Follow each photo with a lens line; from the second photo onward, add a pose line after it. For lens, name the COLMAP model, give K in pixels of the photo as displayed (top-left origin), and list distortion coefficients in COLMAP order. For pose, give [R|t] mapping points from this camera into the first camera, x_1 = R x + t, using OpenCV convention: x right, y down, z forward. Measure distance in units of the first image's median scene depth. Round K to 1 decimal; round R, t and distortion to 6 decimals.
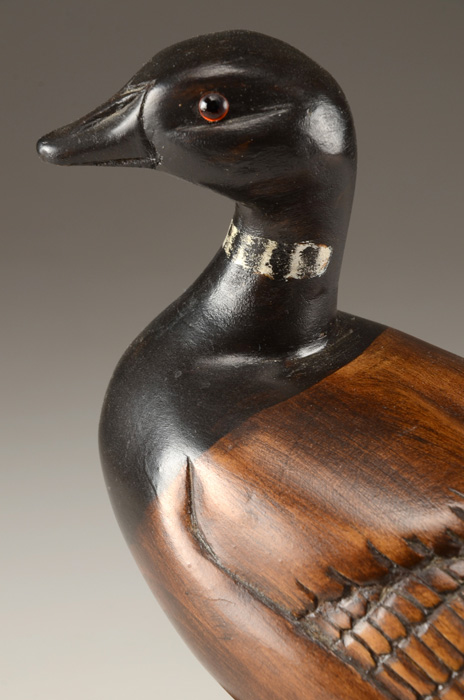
lens RADIAL K [[2357.3, 0, 228.7], [0, 2357.3, 378.3], [0, 0, 1]] dist [0.548321, 0.000000]
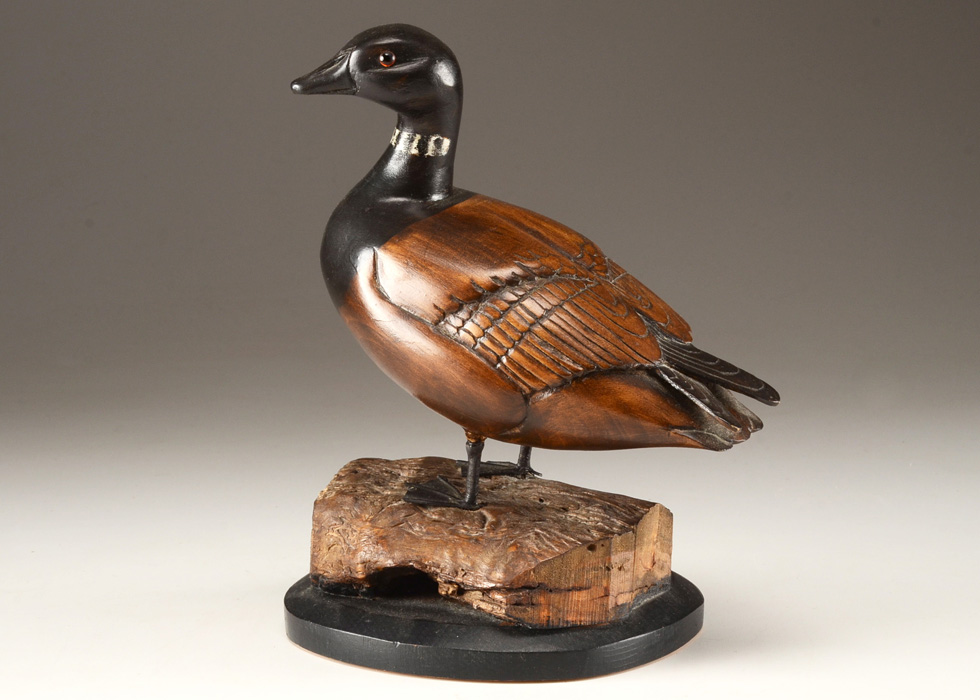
lens RADIAL K [[2904.5, 0, 439.3], [0, 2904.5, 359.5], [0, 0, 1]] dist [0.518545, 0.000000]
pose [[0.998997, -0.005937, 0.044393, -0.068757], [0.012039, 0.990293, -0.138474, 0.440614], [-0.043140, 0.138870, 0.989371, -1.259464]]
